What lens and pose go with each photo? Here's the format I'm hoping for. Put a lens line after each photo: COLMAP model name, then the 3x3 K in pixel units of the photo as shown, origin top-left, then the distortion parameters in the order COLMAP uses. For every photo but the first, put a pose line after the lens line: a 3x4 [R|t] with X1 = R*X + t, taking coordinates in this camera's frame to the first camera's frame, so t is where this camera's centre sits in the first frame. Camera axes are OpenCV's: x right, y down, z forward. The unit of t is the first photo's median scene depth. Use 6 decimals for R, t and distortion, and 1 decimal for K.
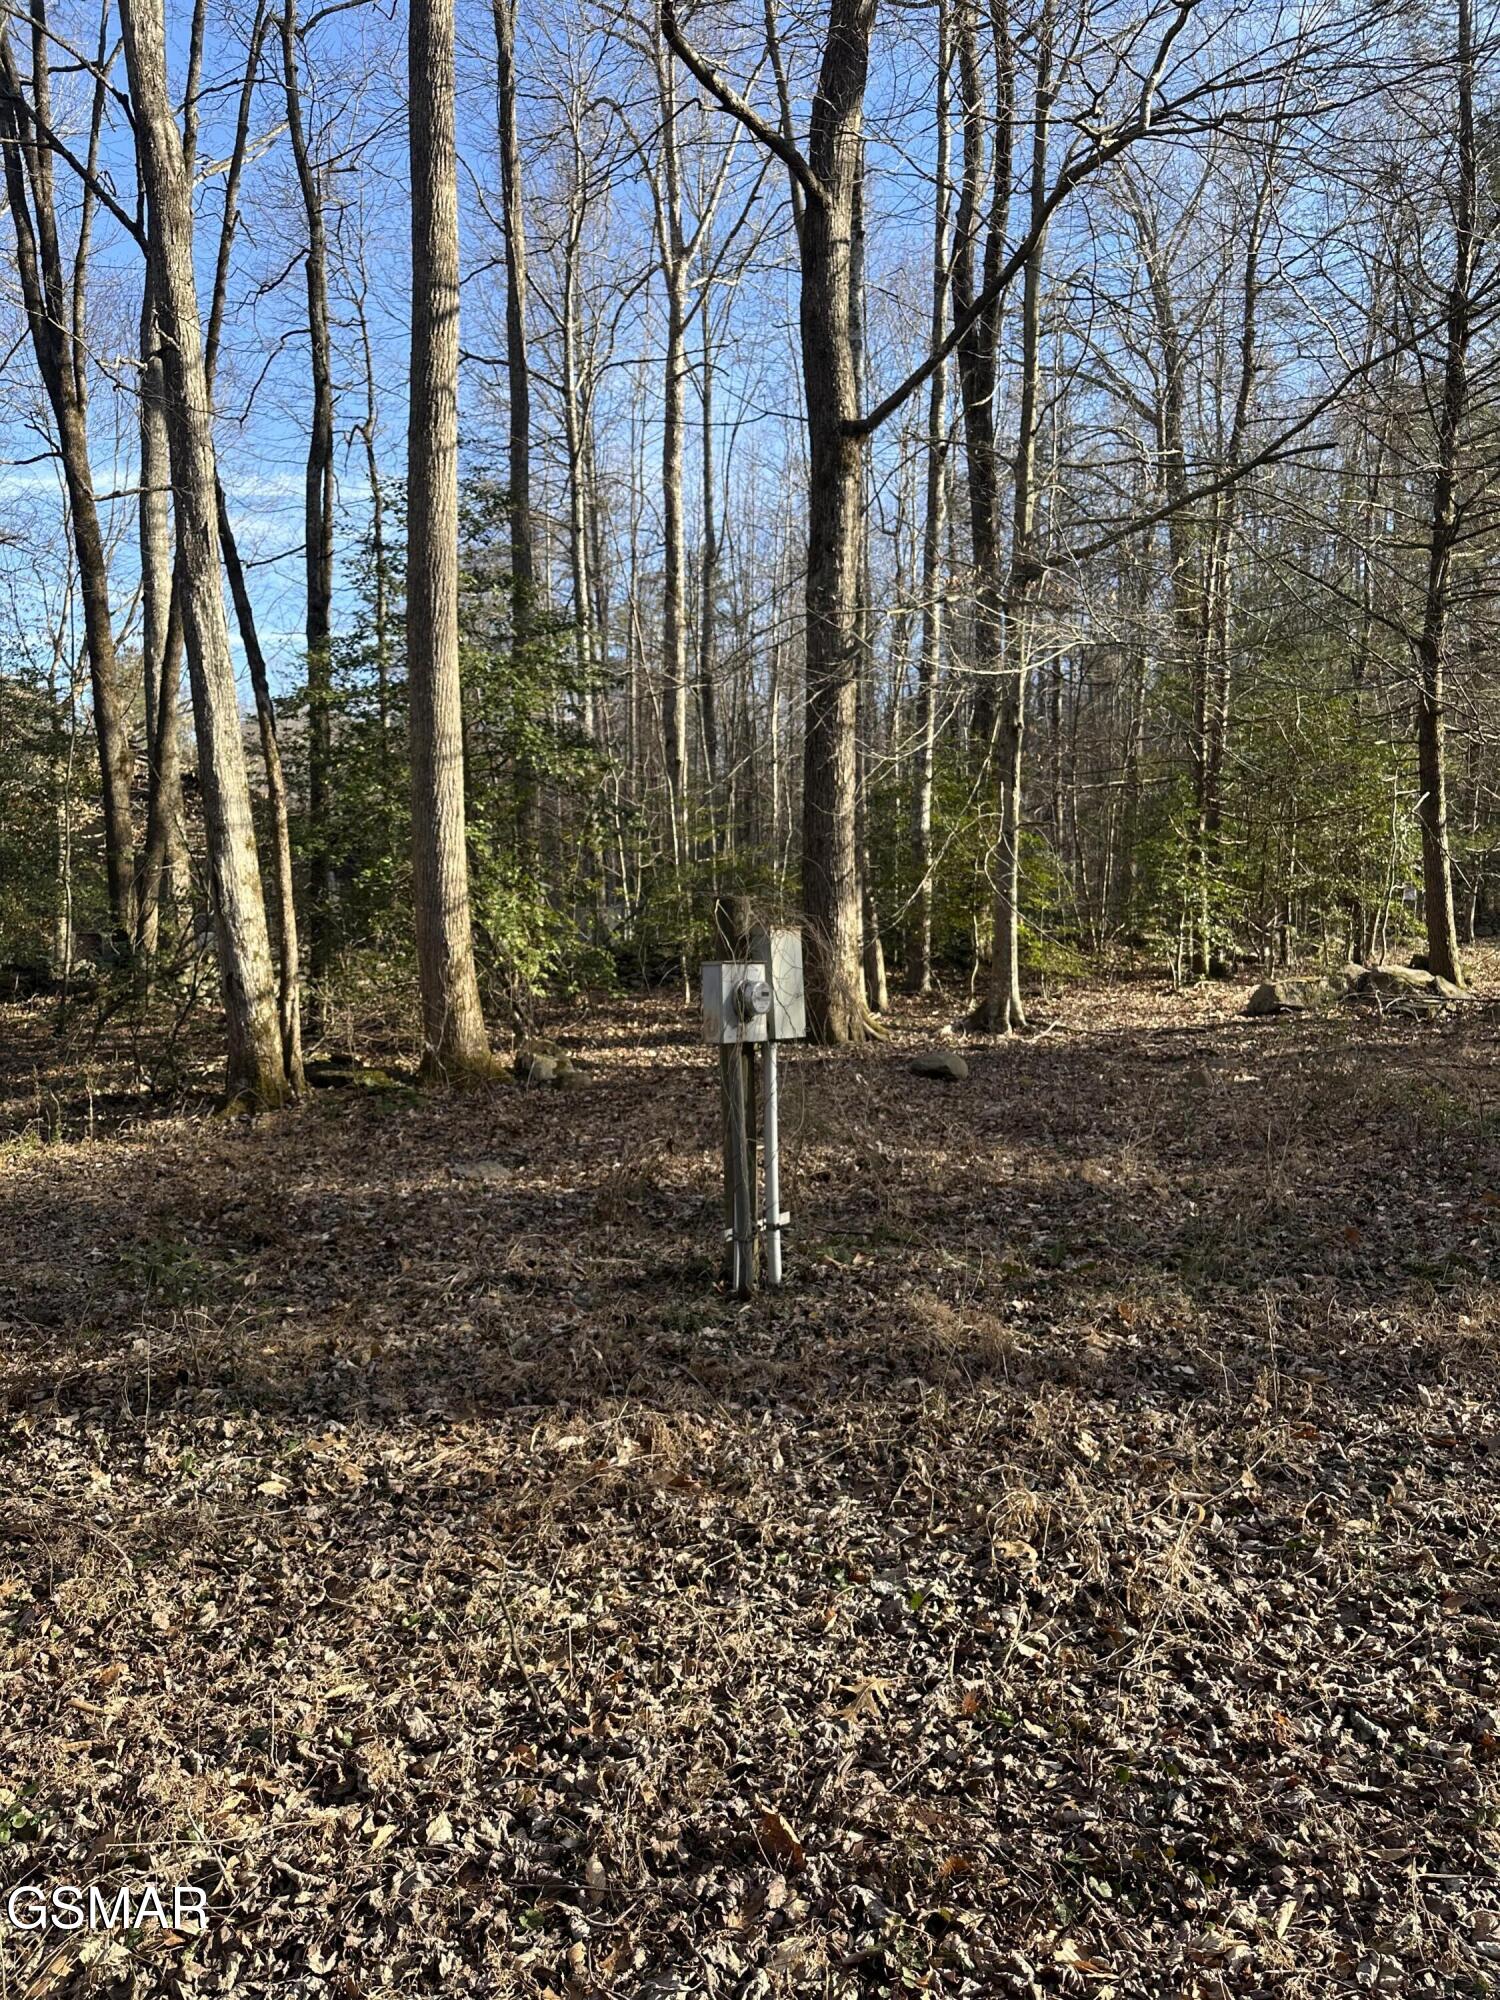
lens RADIAL K [[1399.2, 0, 760.0], [0, 1399.2, 1004.9], [0, 0, 1]] dist [0.053519, -0.058568]
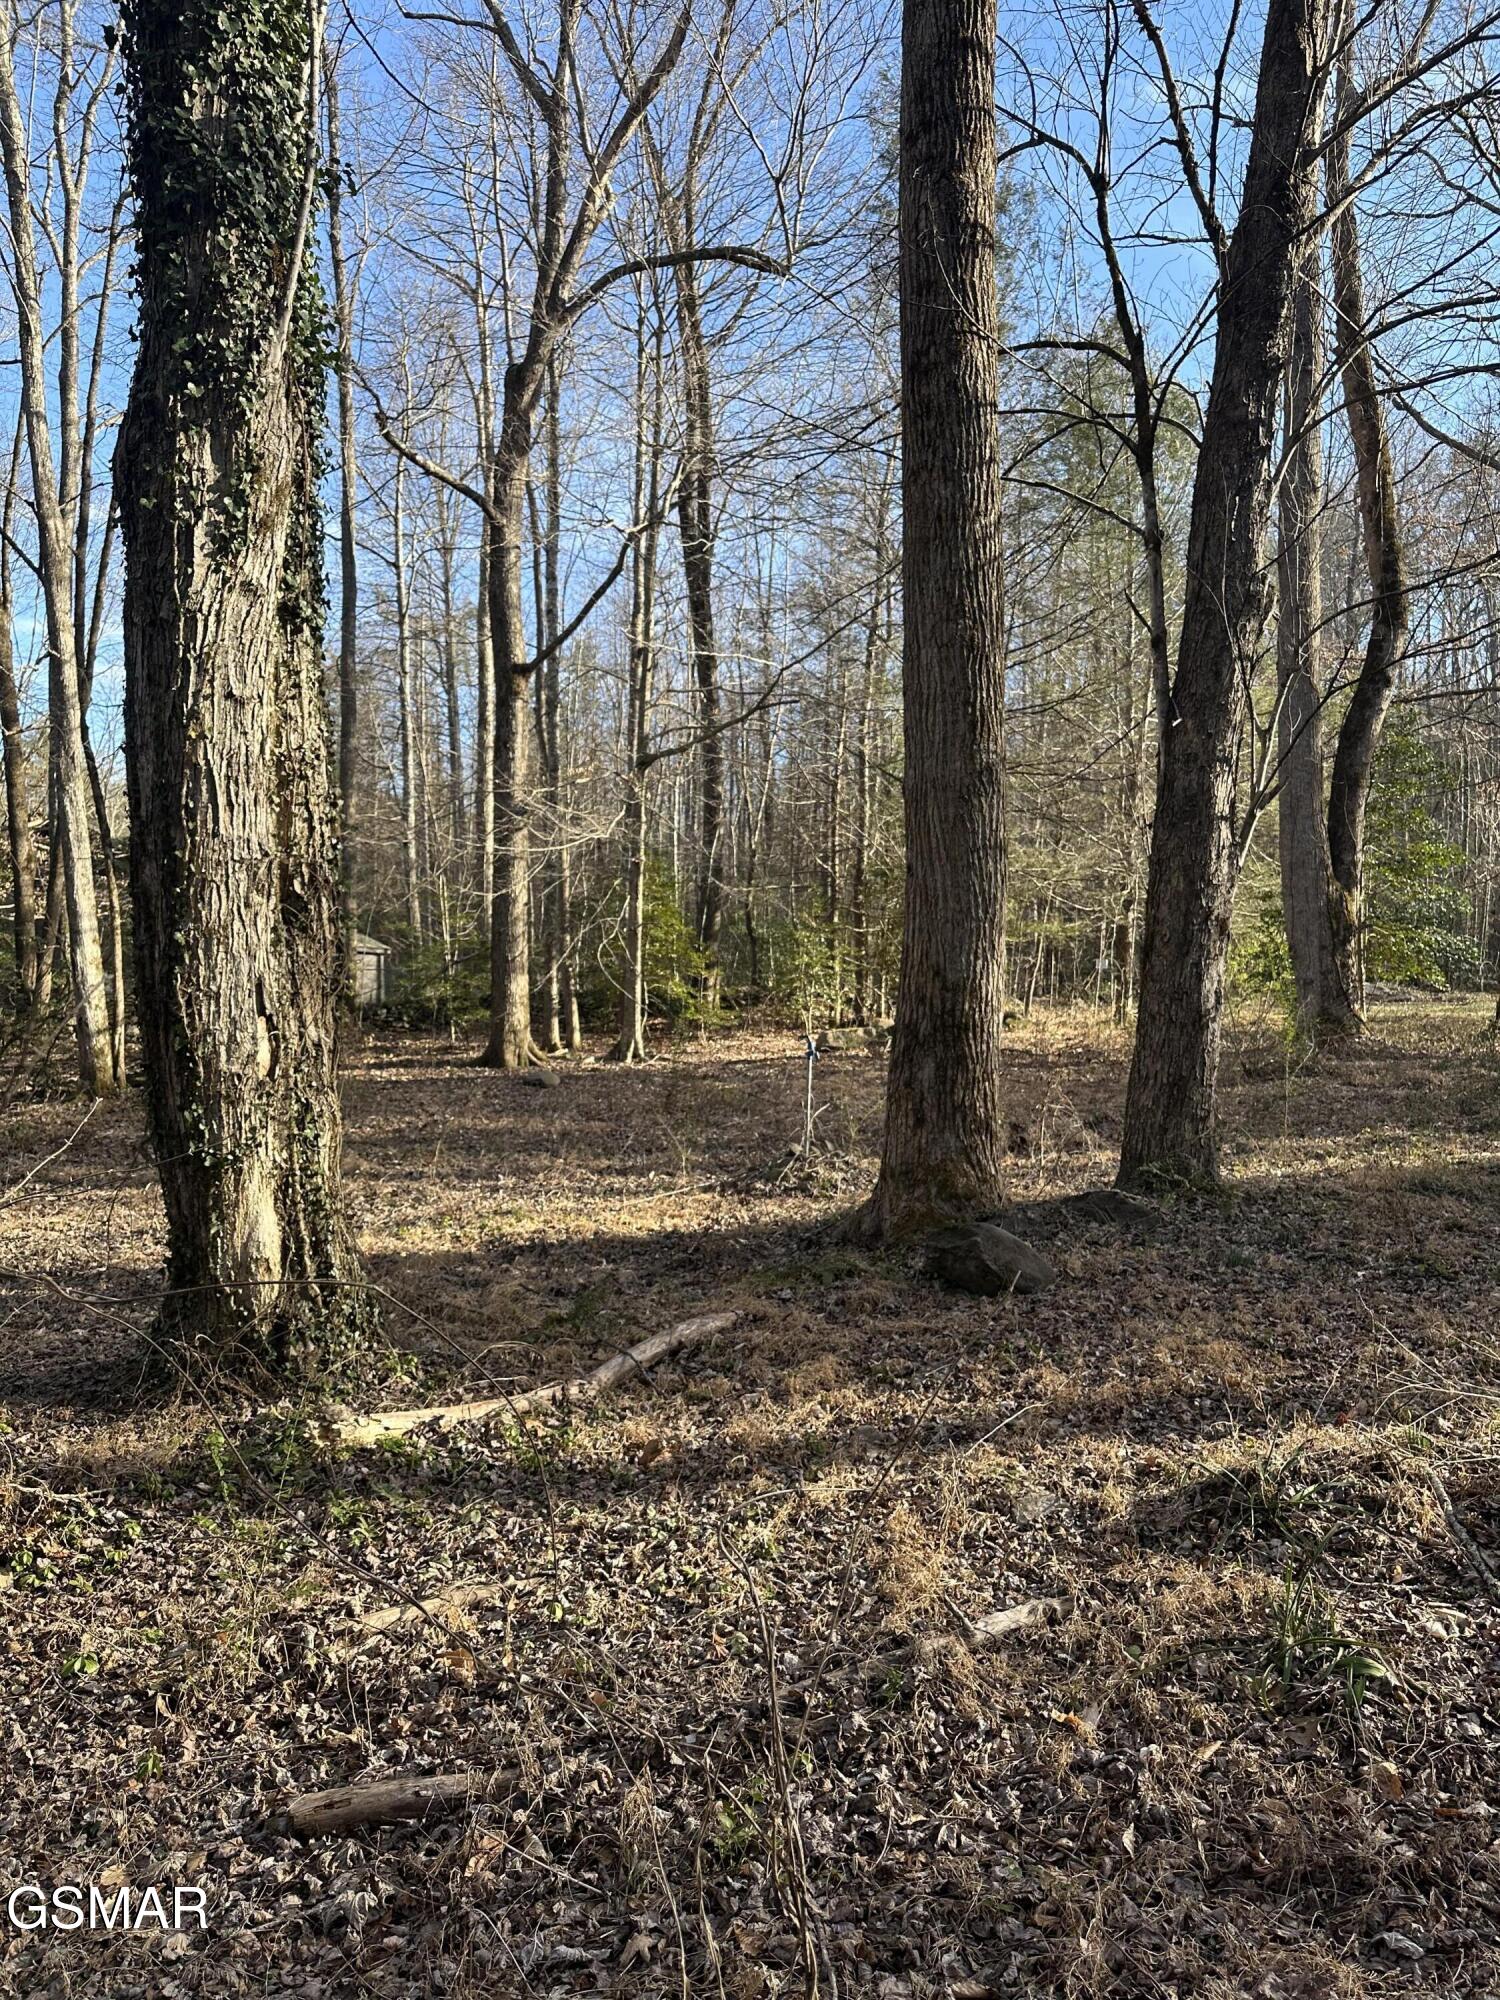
lens RADIAL K [[1399.2, 0, 739.9], [0, 1399.2, 994.3], [0, 0, 1]] dist [0.053519, -0.058568]
pose [[0.999323, 0.010340, 0.035299, 0.338108], [-0.008853, 0.999077, -0.042031, 0.012860], [-0.035701, 0.041690, 0.998493, -0.686581]]
